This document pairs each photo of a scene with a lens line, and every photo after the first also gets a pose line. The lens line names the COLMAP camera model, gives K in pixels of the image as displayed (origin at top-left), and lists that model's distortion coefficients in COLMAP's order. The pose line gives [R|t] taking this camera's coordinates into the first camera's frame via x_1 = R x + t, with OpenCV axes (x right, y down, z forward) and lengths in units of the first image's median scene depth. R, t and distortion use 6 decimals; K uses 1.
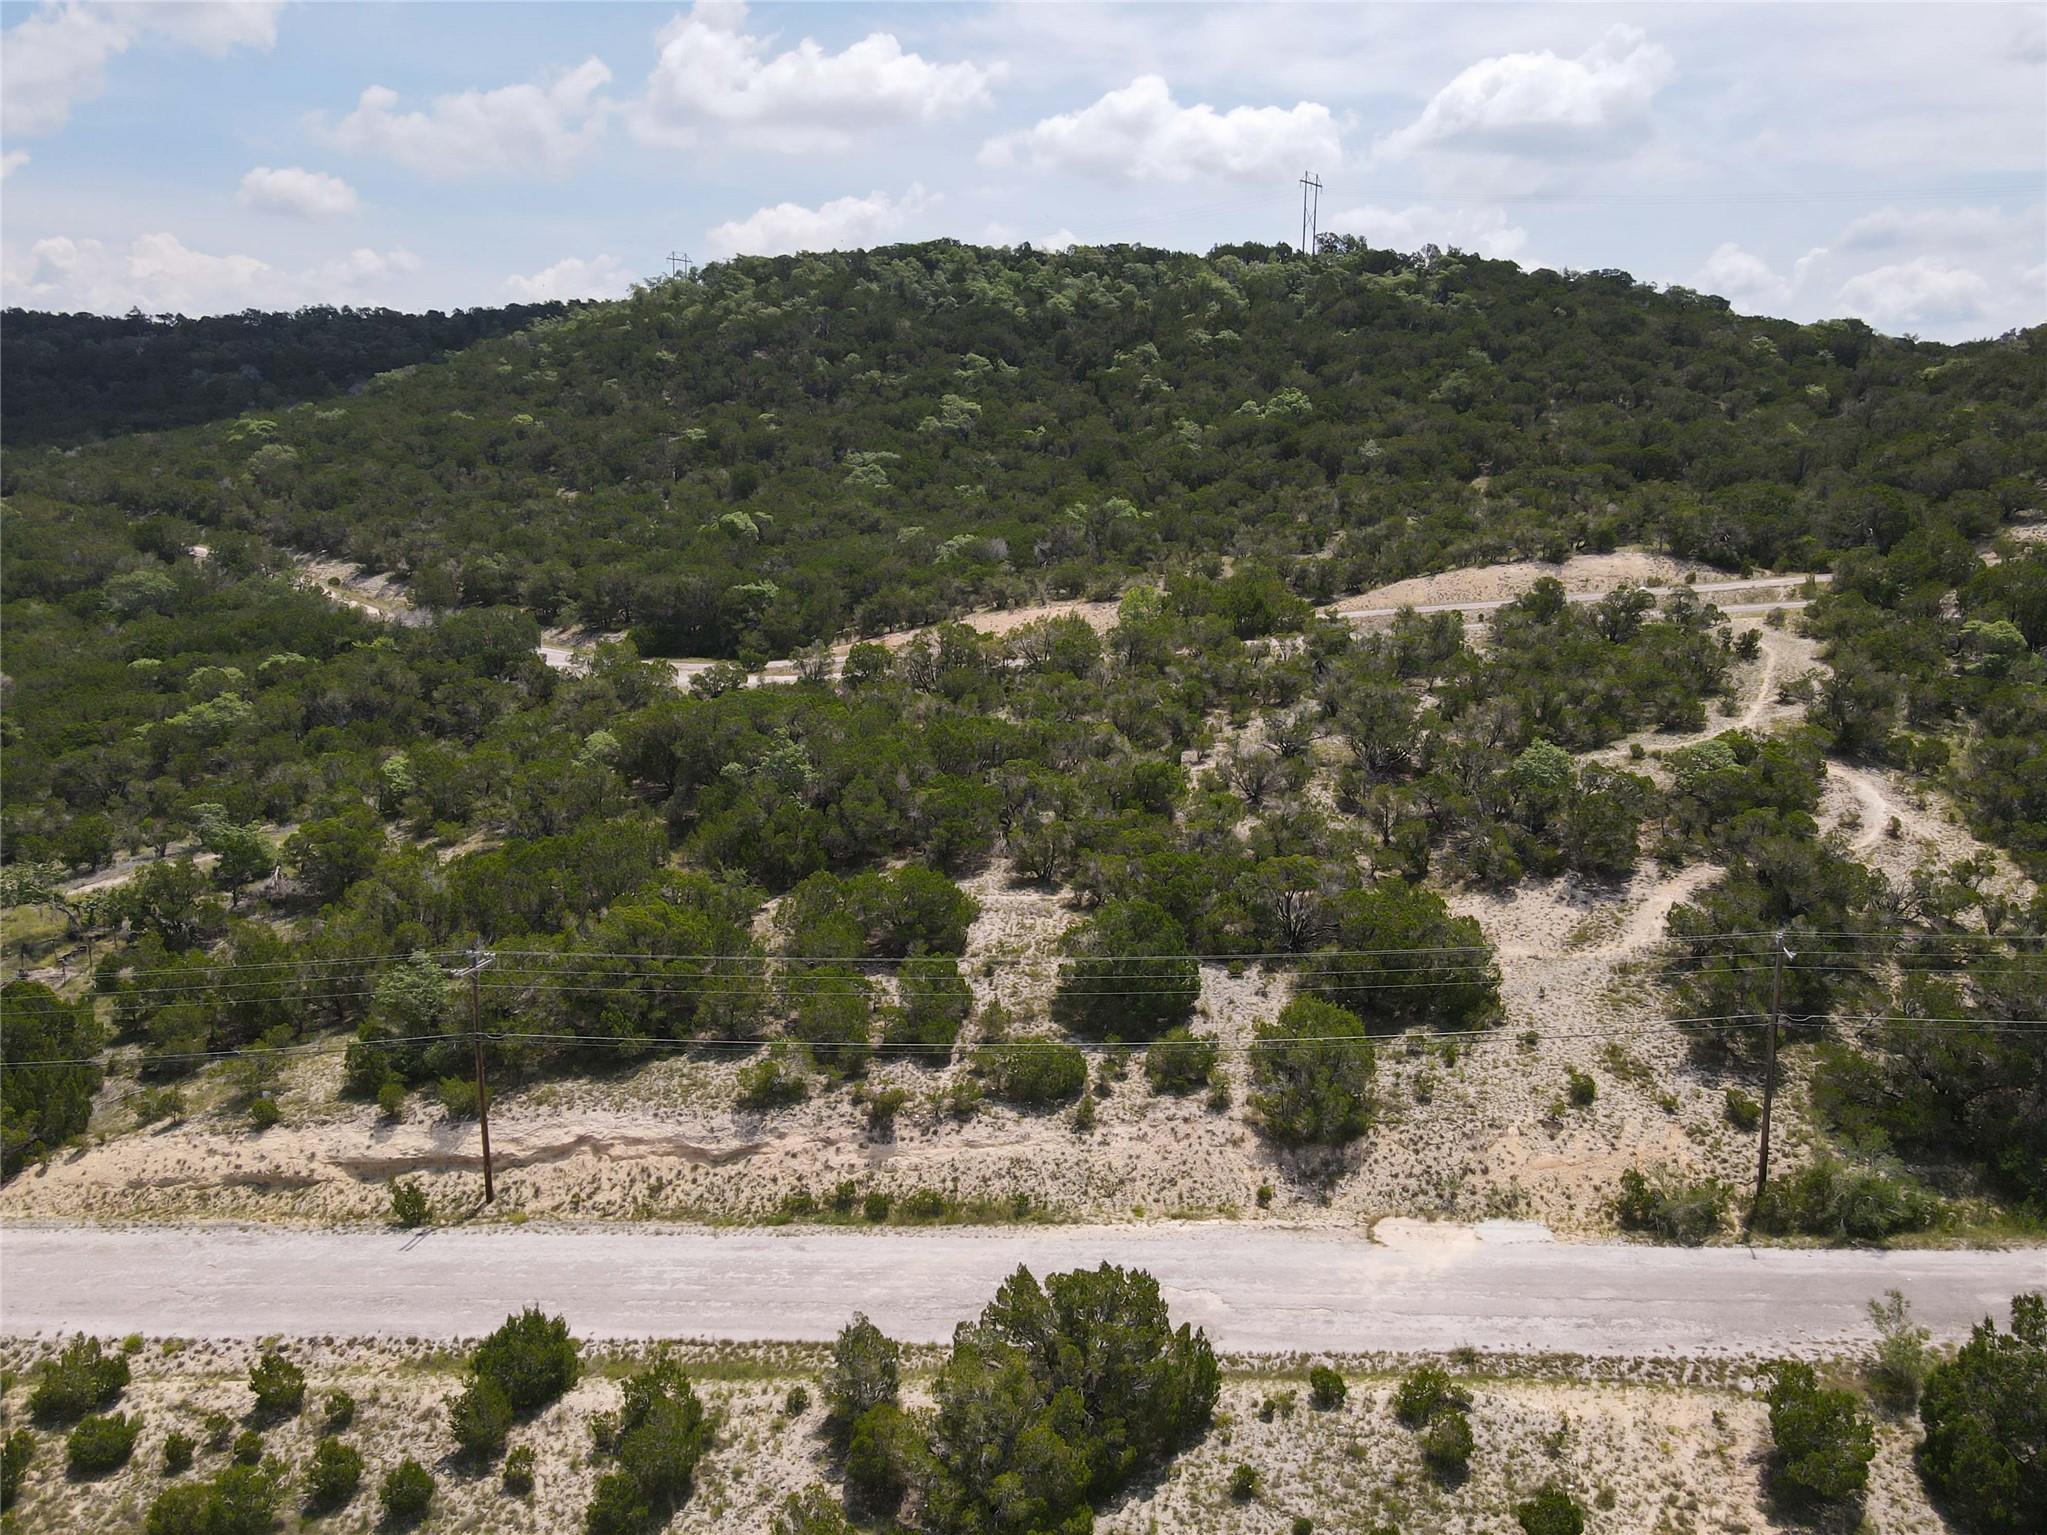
lens RADIAL K [[1510.8, 0, 1014.6], [0, 1510.8, 762.9], [0, 0, 1]] dist [0.002344, 0.023918]
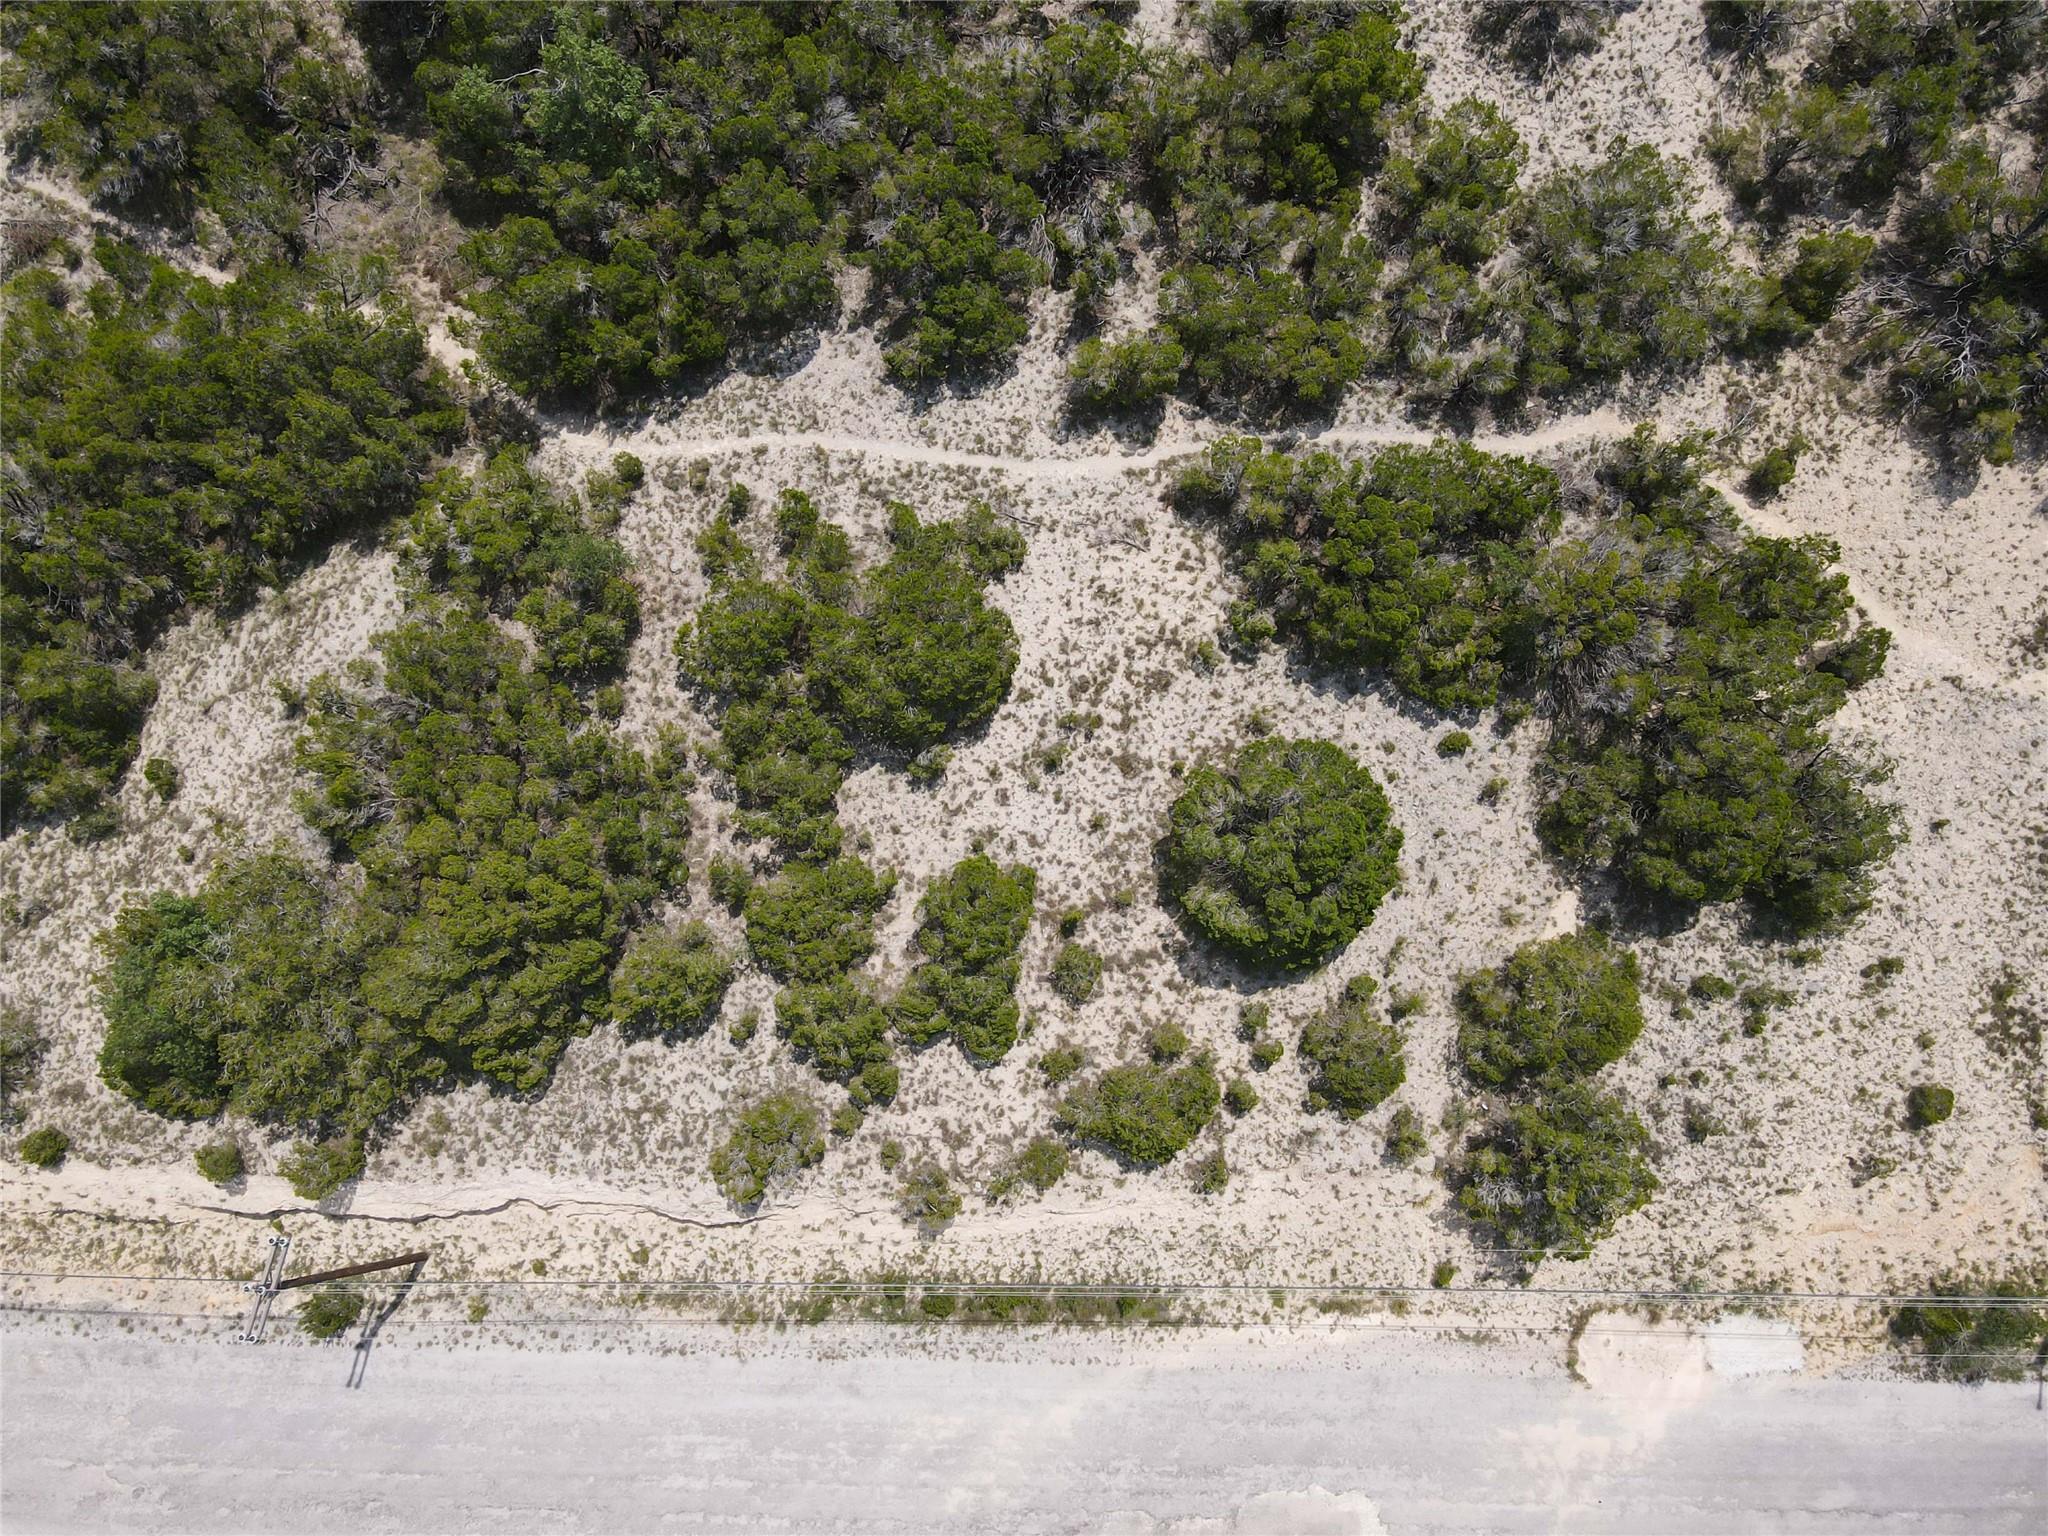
lens RADIAL K [[1537.4, 0, 1011.5], [0, 1537.4, 744.0], [0, 0, 1]] dist [0.002386, 0.010138]
pose [[0.999022, -0.044127, 0.002833, -0.041222], [0.016056, 0.421716, 0.906586, -0.504603], [-0.041200, -0.905654, 0.422012, 0.872220]]
